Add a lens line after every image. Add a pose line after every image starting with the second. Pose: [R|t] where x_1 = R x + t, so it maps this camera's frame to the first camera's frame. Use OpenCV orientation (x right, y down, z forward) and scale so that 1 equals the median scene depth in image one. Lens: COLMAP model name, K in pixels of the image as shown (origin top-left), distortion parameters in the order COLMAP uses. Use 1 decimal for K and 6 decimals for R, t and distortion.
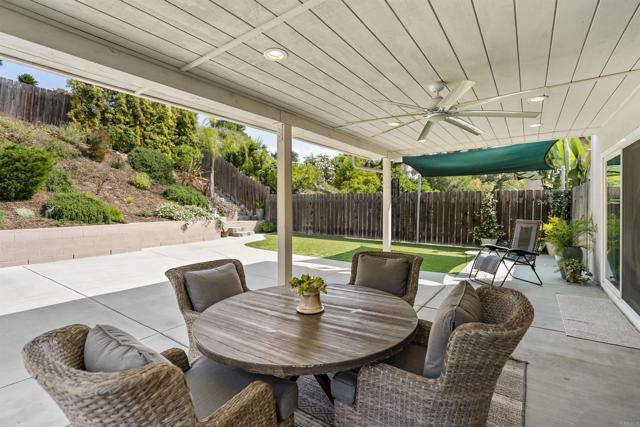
lens RADIAL K [[292.7, 0, 319.7], [0, 292.7, 210.8], [0, 0, 1]] dist [-0.013059, 0.000195]
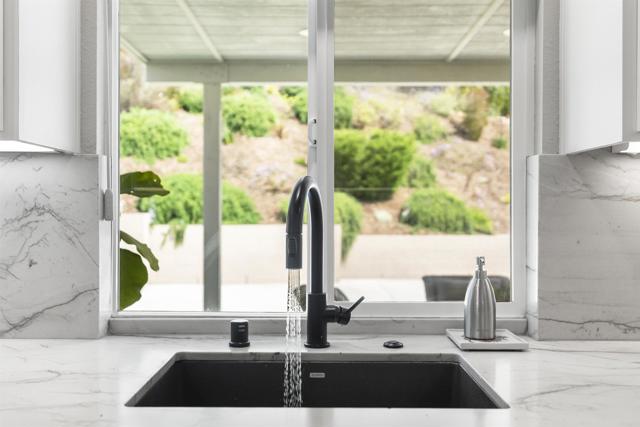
lens RADIAL K [[638.5, 0, 319.6], [0, 638.5, 212.6], [0, 0, 1]] dist [-0.000391, 0.000000]
pose [[0.582919, 0.011093, -0.812455, 0.284430], [-0.019584, 0.999808, -0.000400, 0.000654], [0.812294, 0.016144, 0.583024, -0.162797]]
